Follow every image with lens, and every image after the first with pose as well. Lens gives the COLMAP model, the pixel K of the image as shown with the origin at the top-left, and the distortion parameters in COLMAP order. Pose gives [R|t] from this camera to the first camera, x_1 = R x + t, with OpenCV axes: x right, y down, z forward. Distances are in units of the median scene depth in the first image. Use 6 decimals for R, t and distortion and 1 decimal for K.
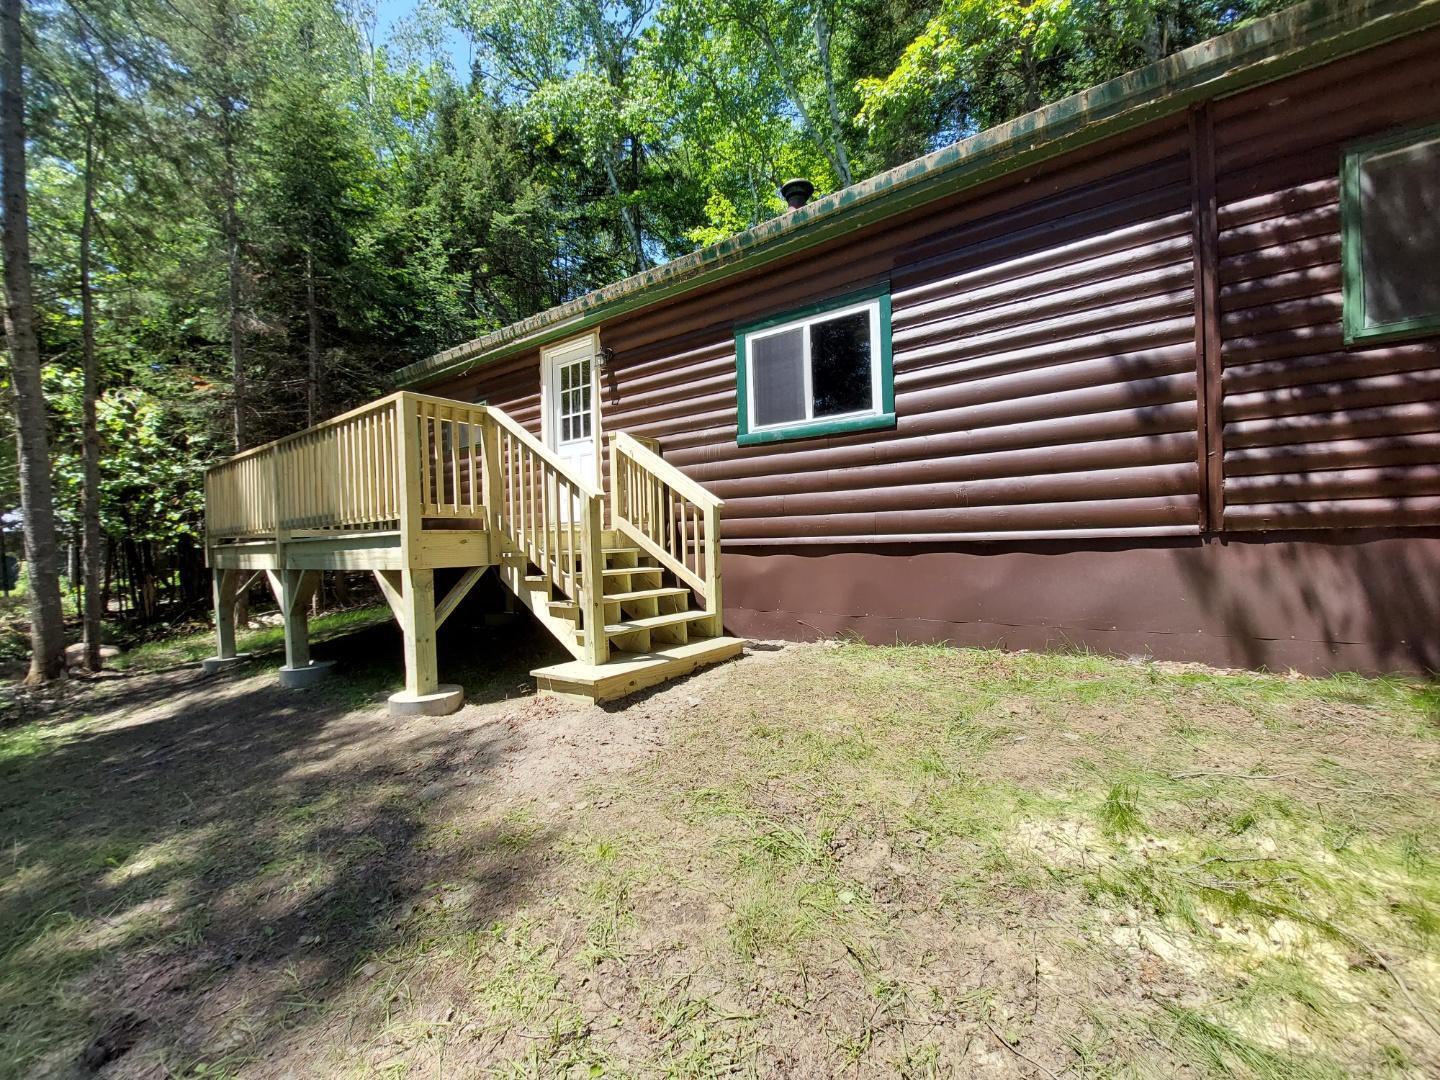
lens RADIAL K [[549.7, 0, 707.1], [0, 549.7, 533.8], [0, 0, 1]] dist [0.001131, -0.000054]
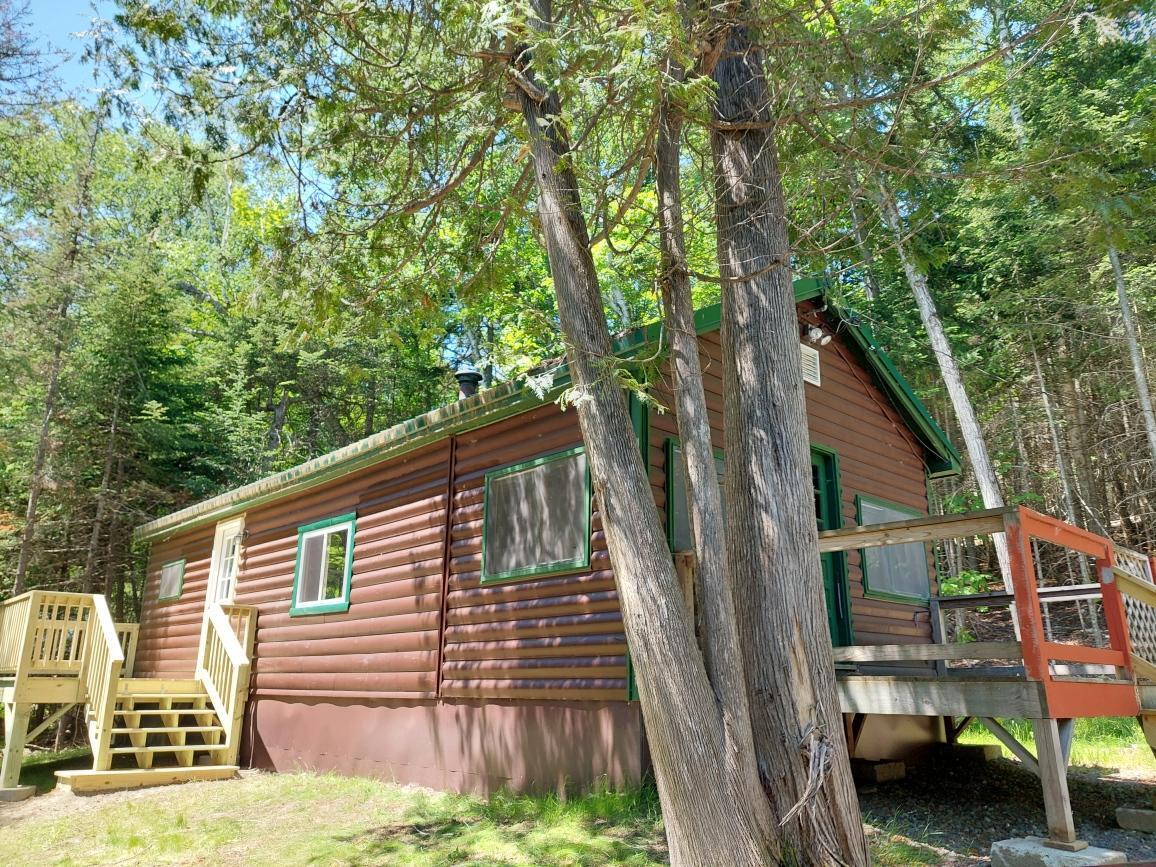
lens RADIAL K [[810.3, 0, 578.5], [0, 810.3, 434.0], [0, 0, 1]] dist [-0.001321, -0.003609]
pose [[0.984720, -0.018811, -0.173127, 1.173929], [-0.031861, 0.957908, -0.285303, -0.050996], [0.171206, 0.286459, 0.942671, -0.909612]]
